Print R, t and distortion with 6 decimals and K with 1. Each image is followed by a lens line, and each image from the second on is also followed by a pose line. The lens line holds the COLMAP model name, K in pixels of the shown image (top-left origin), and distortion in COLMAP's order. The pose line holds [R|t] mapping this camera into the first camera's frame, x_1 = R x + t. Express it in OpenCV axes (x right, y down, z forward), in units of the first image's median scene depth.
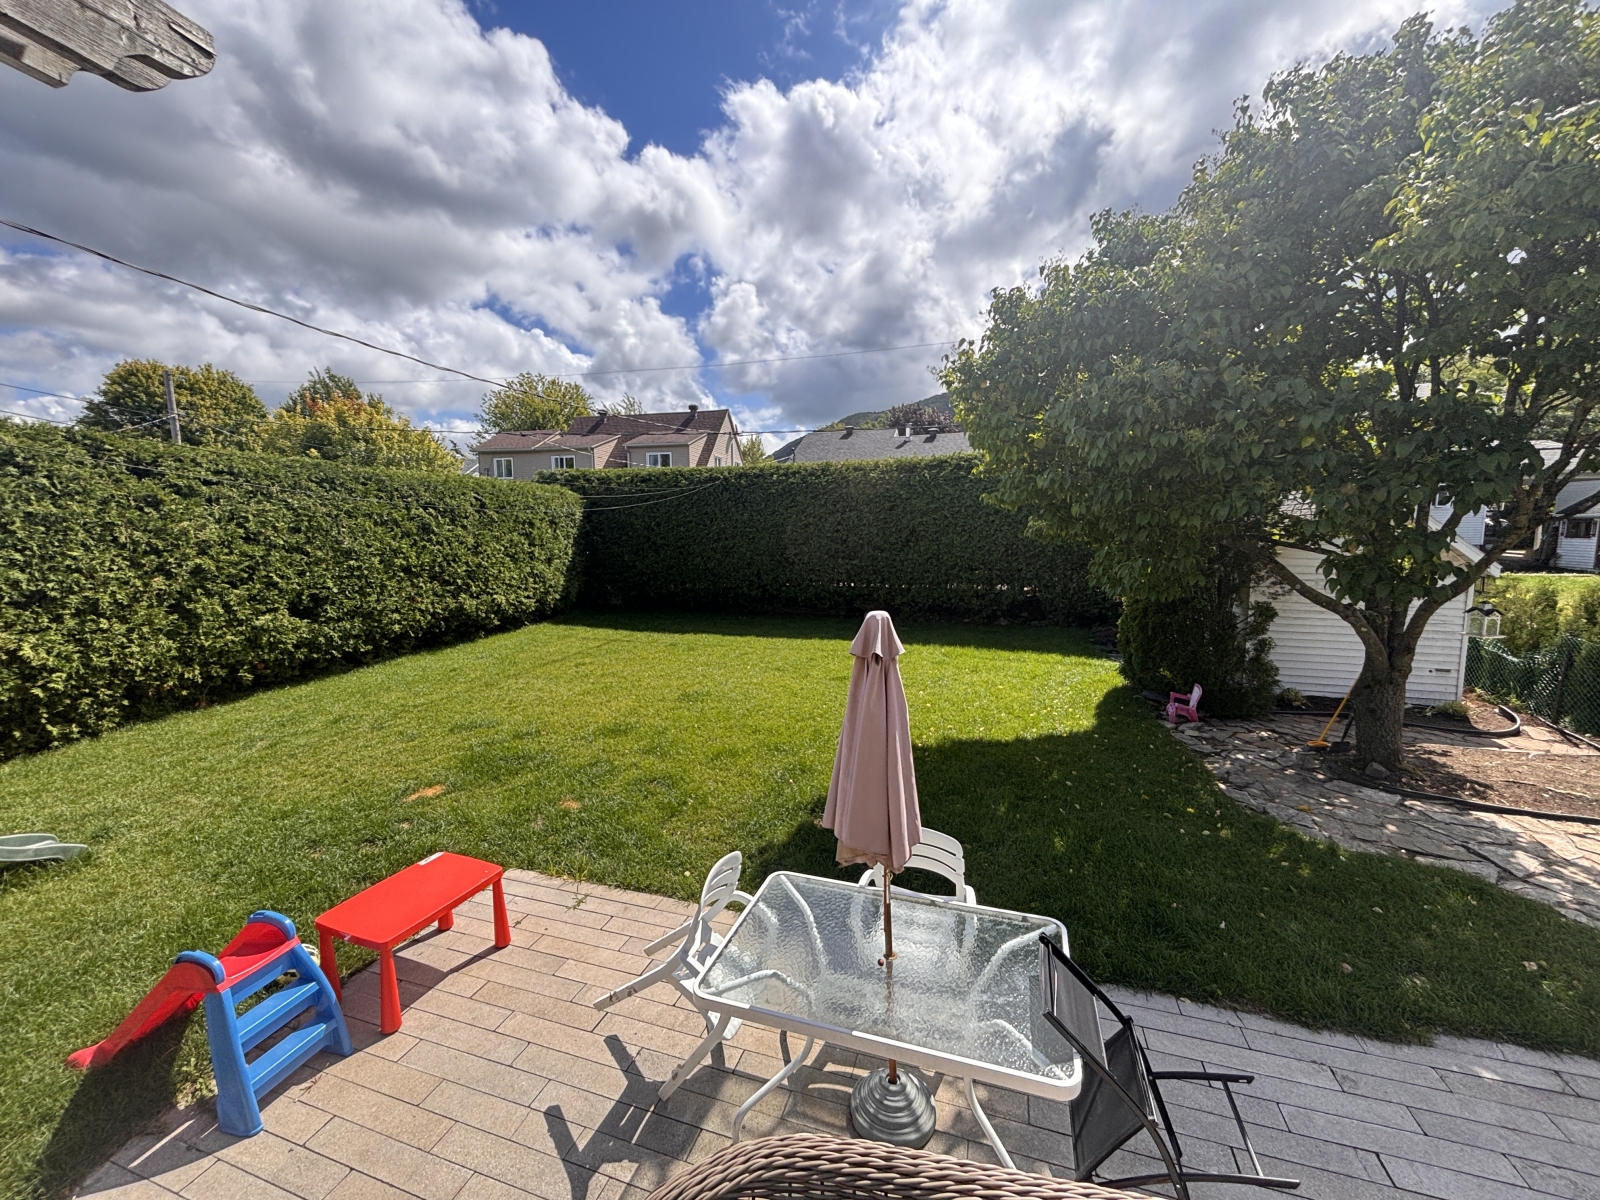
lens RADIAL K [[640.6, 0, 790.4], [0, 640.6, 597.0], [0, 0, 1]] dist [0.001056, -0.000548]
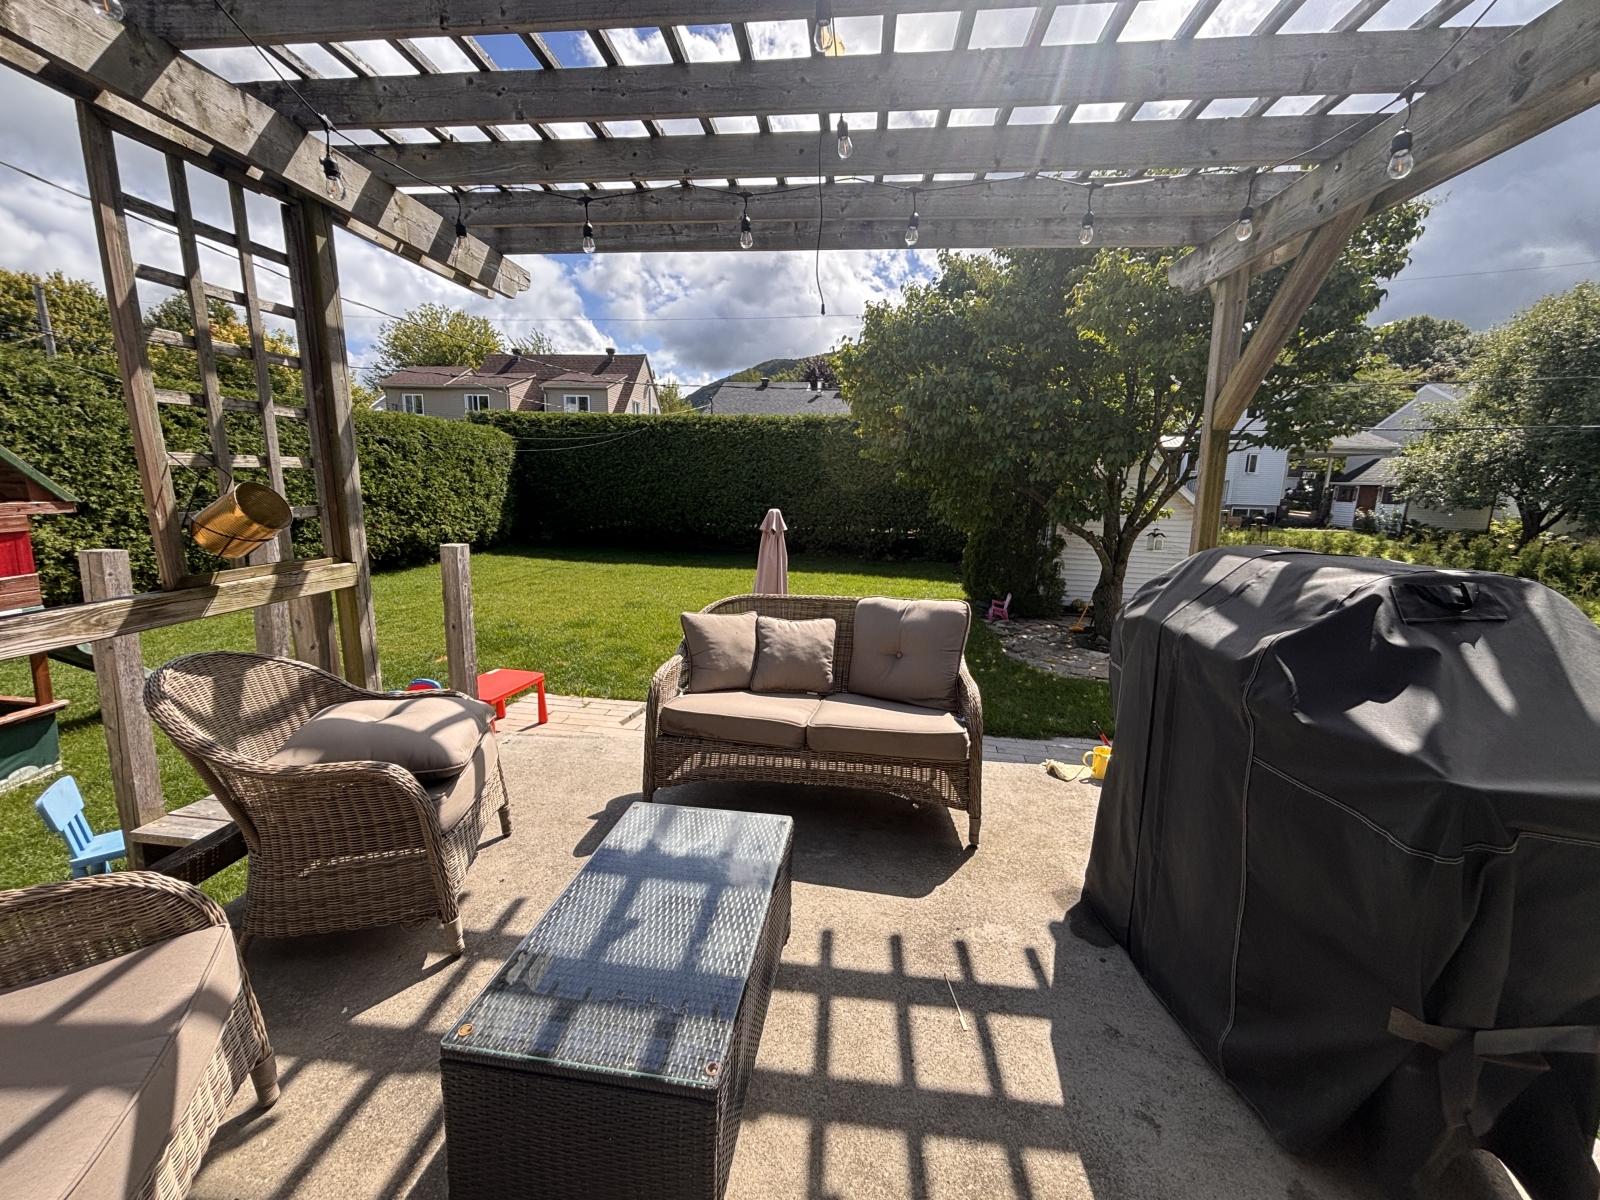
lens RADIAL K [[640.6, 0, 790.4], [0, 640.6, 597.0], [0, 0, 1]] dist [0.001056, -0.000548]
pose [[0.990887, 0.005184, 0.134596, -0.019092], [-0.015528, 0.996994, 0.075913, 0.035145], [-0.133798, -0.077311, 0.987988, -0.240219]]
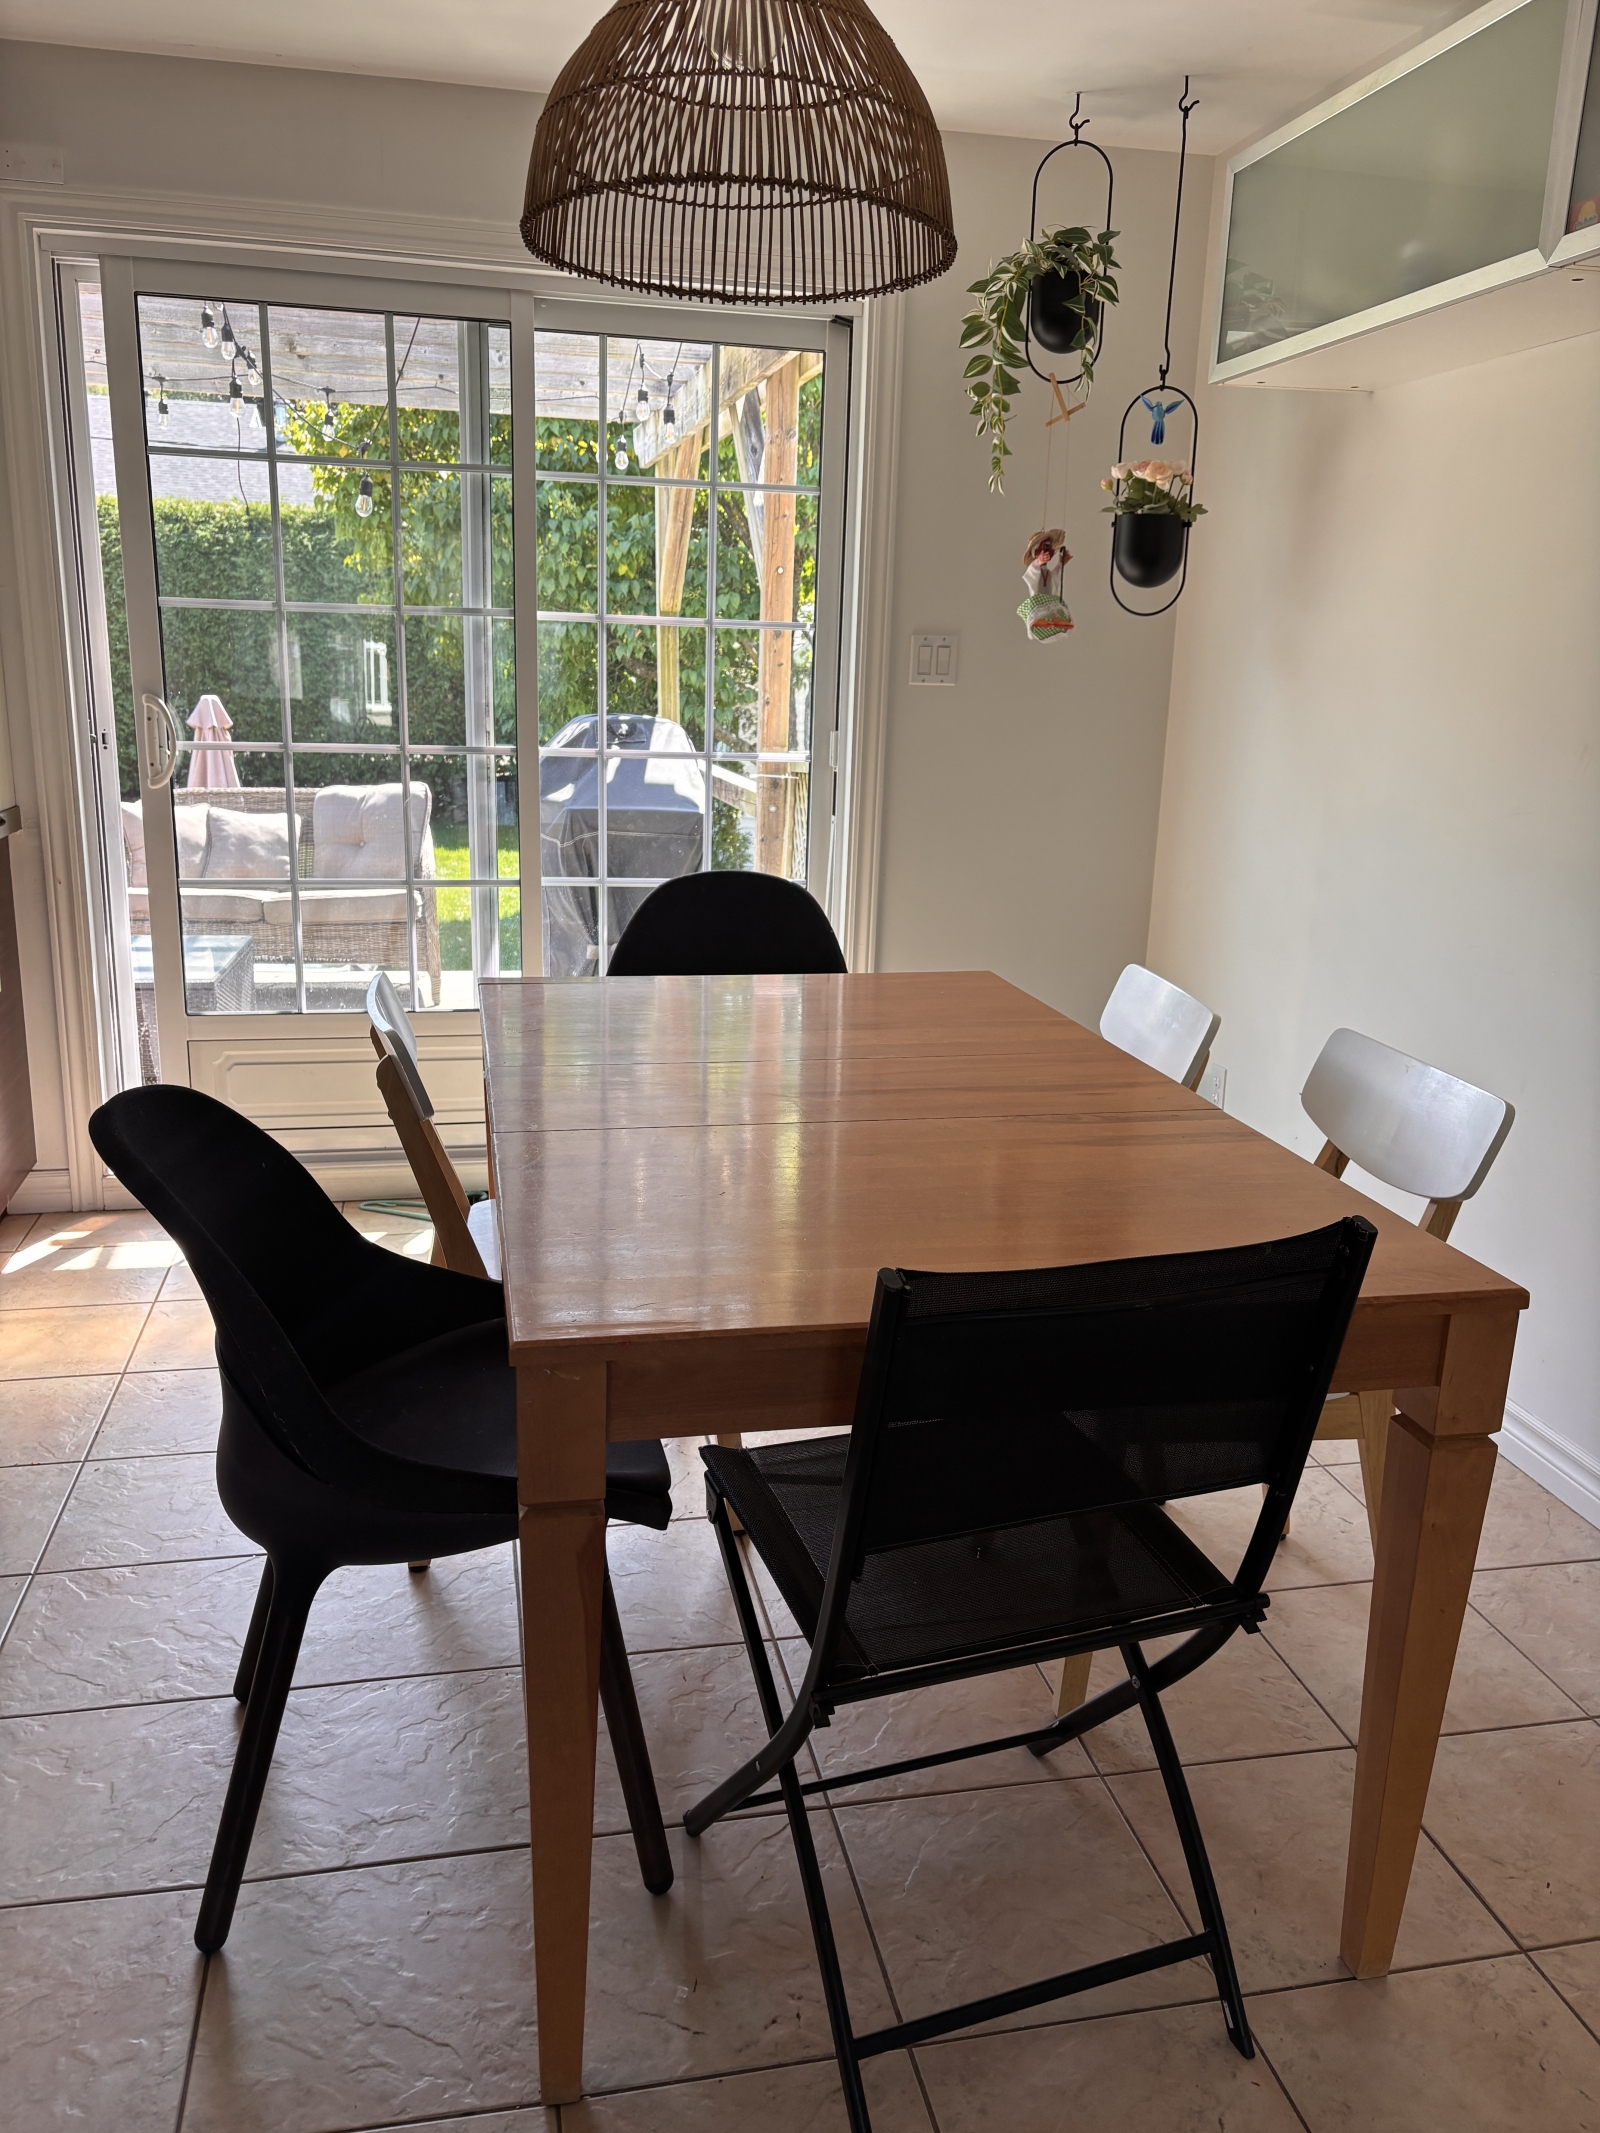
lens RADIAL K [[1636.3, 0, 797.1], [0, 1636.3, 1077.0], [0, 0, 1]] dist [0.005472, 0.000183]
pose [[0.896342, -0.074735, 0.437020, -0.082189], [0.006315, 0.987743, 0.155961, 0.071473], [-0.443319, -0.137035, 0.885827, -0.690031]]
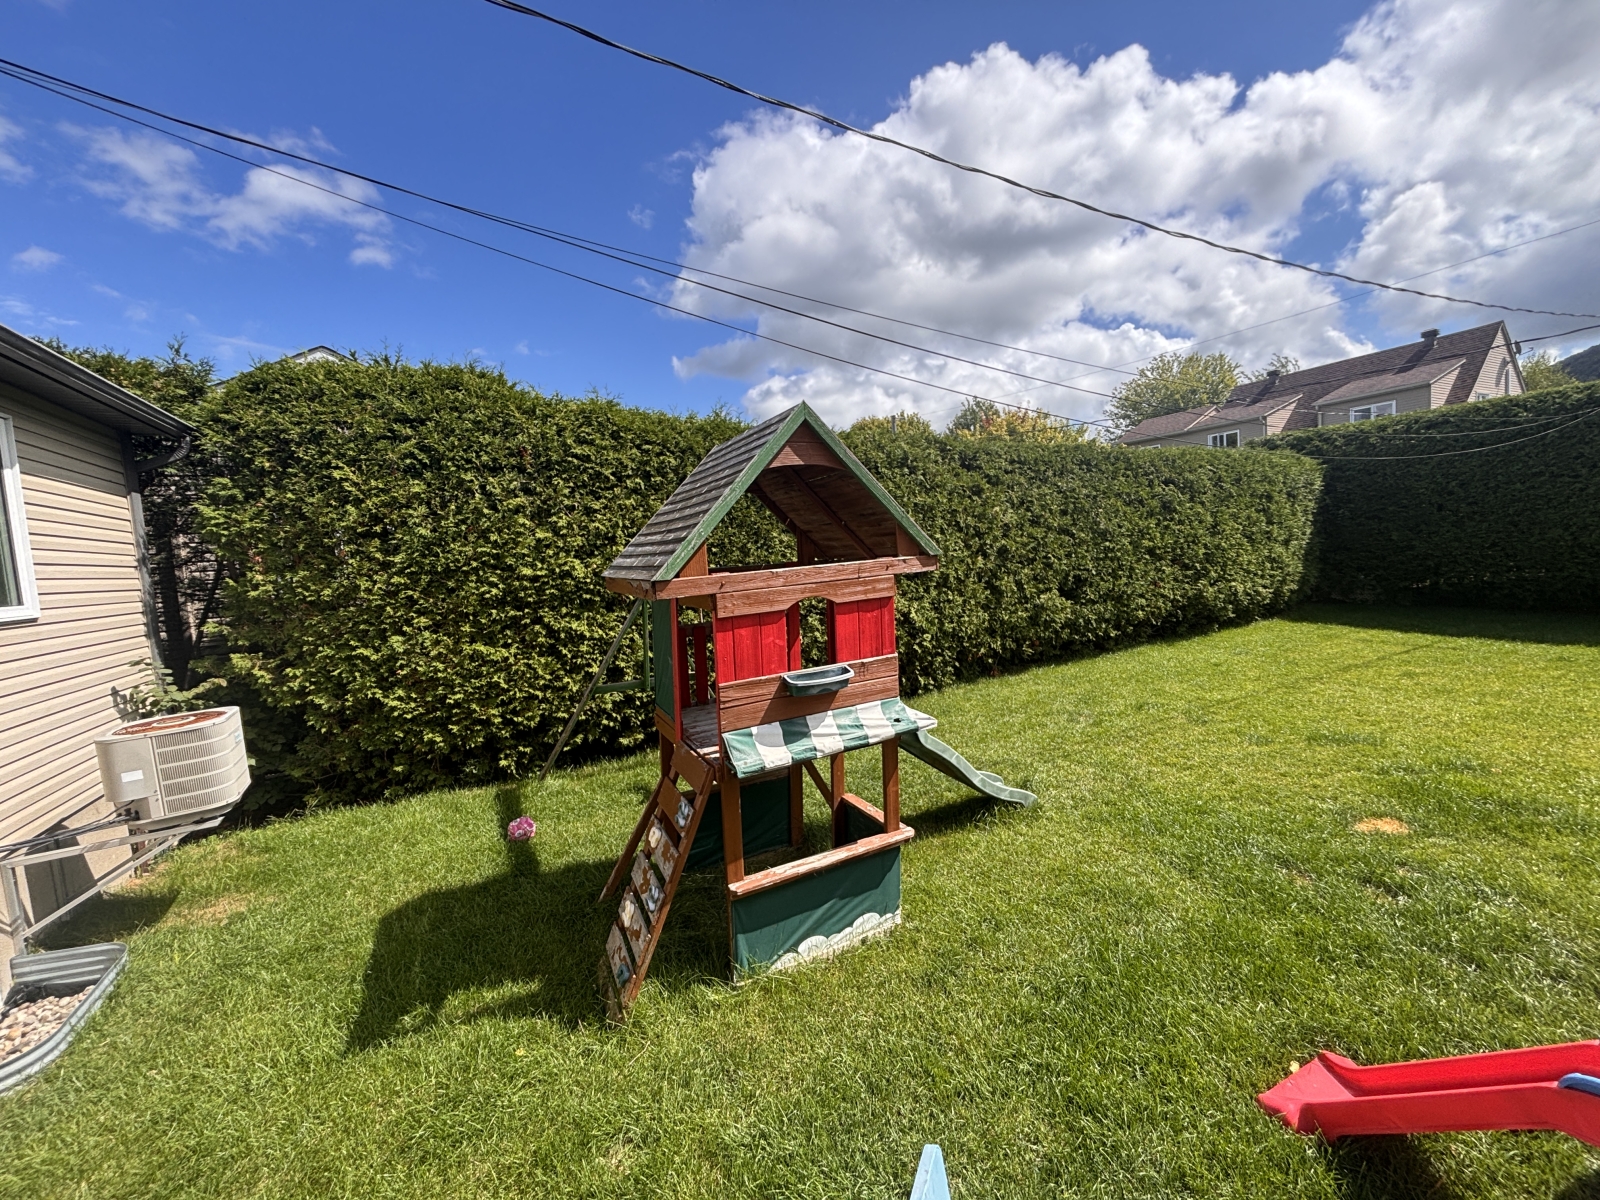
lens RADIAL K [[628.3, 0, 789.6], [0, 628.3, 599.1], [0, 0, 1]] dist [0.001001, -0.000030]
pose [[0.645056, 0.019950, -0.763875, -0.267253], [-0.020403, 0.999752, 0.008881, 0.031353], [0.763863, 0.009856, 0.645303, 0.019767]]
